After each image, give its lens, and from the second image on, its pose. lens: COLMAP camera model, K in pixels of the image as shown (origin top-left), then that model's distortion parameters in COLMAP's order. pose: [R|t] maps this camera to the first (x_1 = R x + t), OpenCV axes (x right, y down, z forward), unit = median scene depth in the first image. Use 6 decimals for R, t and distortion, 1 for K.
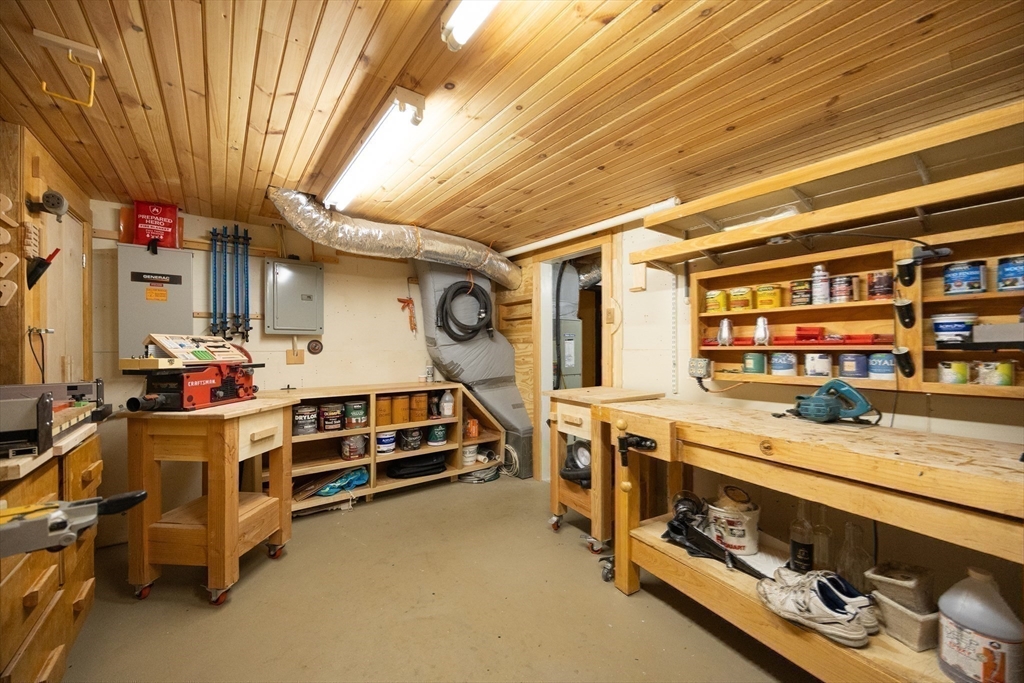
lens RADIAL K [[391.7, 0, 509.3], [0, 391.7, 344.5], [0, 0, 1]] dist [0.003006, 0.000290]
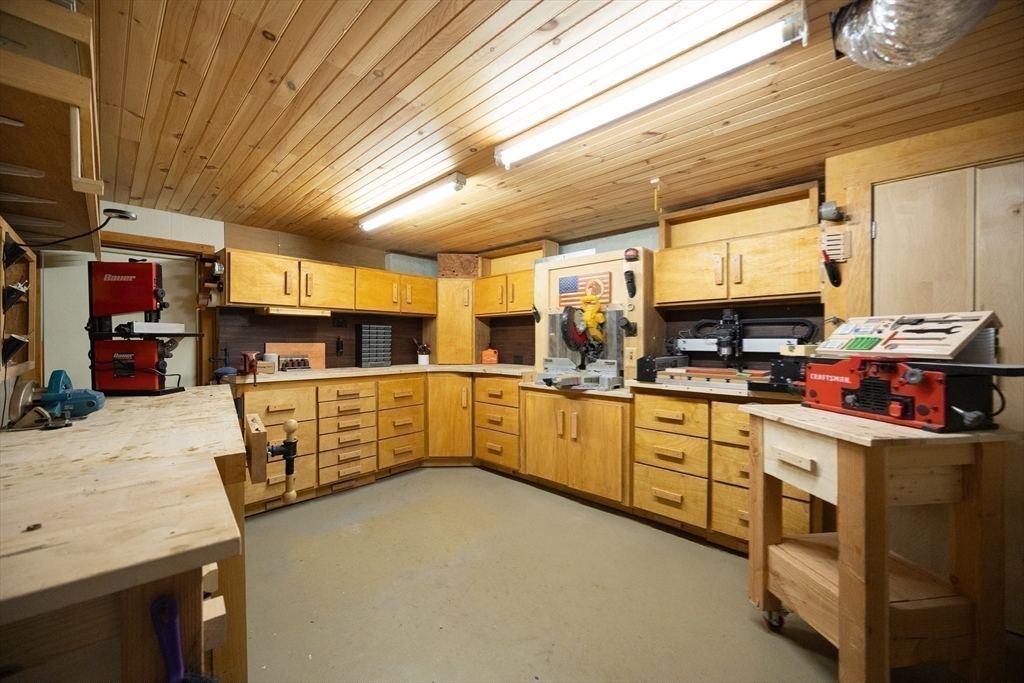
lens RADIAL K [[391.7, 0, 516.0], [0, 391.7, 341.7], [0, 0, 1]] dist [0.003006, 0.000290]
pose [[-0.986377, 0.001430, -0.164495, -0.041503], [0.002015, 0.999992, -0.003390, 0.025133], [0.164489, -0.003675, -0.986372, 1.590053]]
